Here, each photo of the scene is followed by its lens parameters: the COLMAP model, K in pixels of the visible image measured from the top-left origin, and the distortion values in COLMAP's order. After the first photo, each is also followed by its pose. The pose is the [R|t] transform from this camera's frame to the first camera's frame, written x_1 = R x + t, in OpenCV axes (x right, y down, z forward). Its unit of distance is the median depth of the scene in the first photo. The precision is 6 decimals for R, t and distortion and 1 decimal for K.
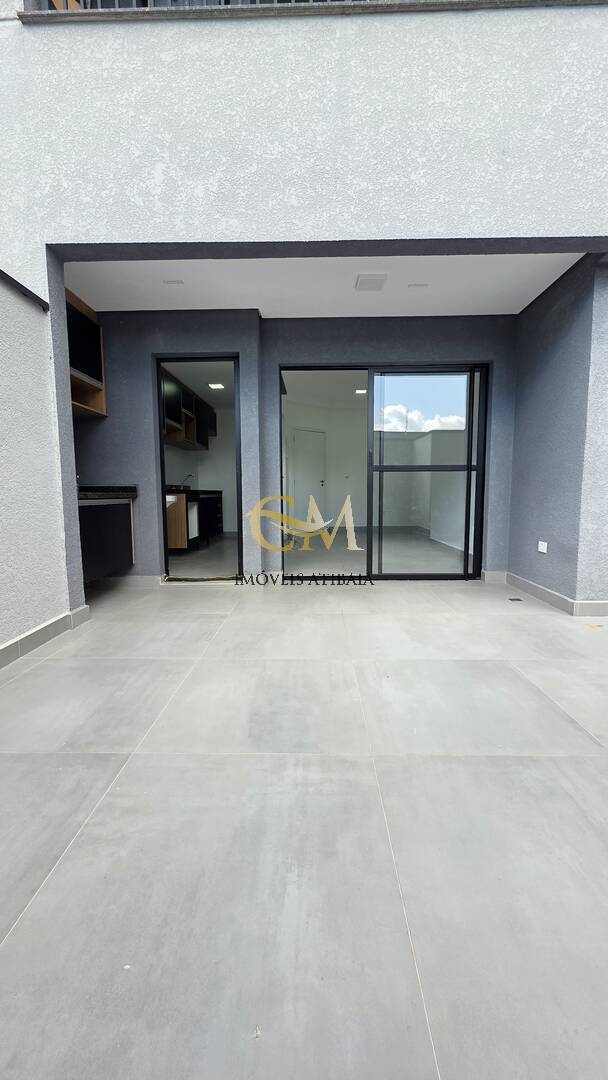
lens RADIAL K [[428.7, 0, 307.0], [0, 428.7, 535.9], [0, 0, 1]] dist [-0.000099, 0.002143]
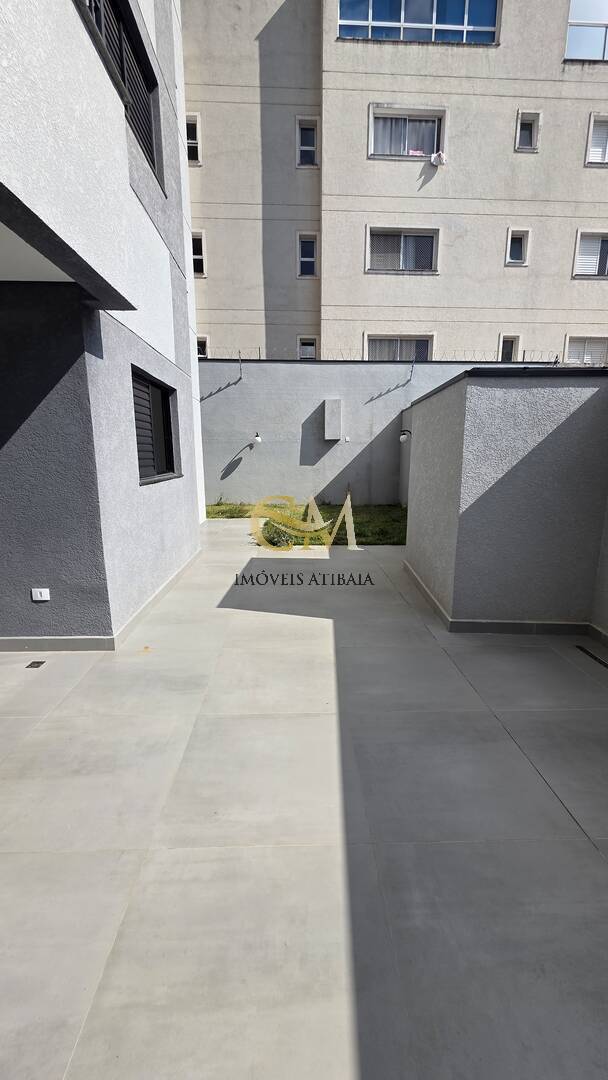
lens RADIAL K [[428.7, 0, 309.9], [0, 428.7, 546.2], [0, 0, 1]] dist [-0.000099, 0.002143]
pose [[-0.054672, -0.207921, 0.976617, -0.478254], [0.102873, 0.971702, 0.212634, -0.301260], [-0.993191, 0.112093, -0.031735, 0.714506]]
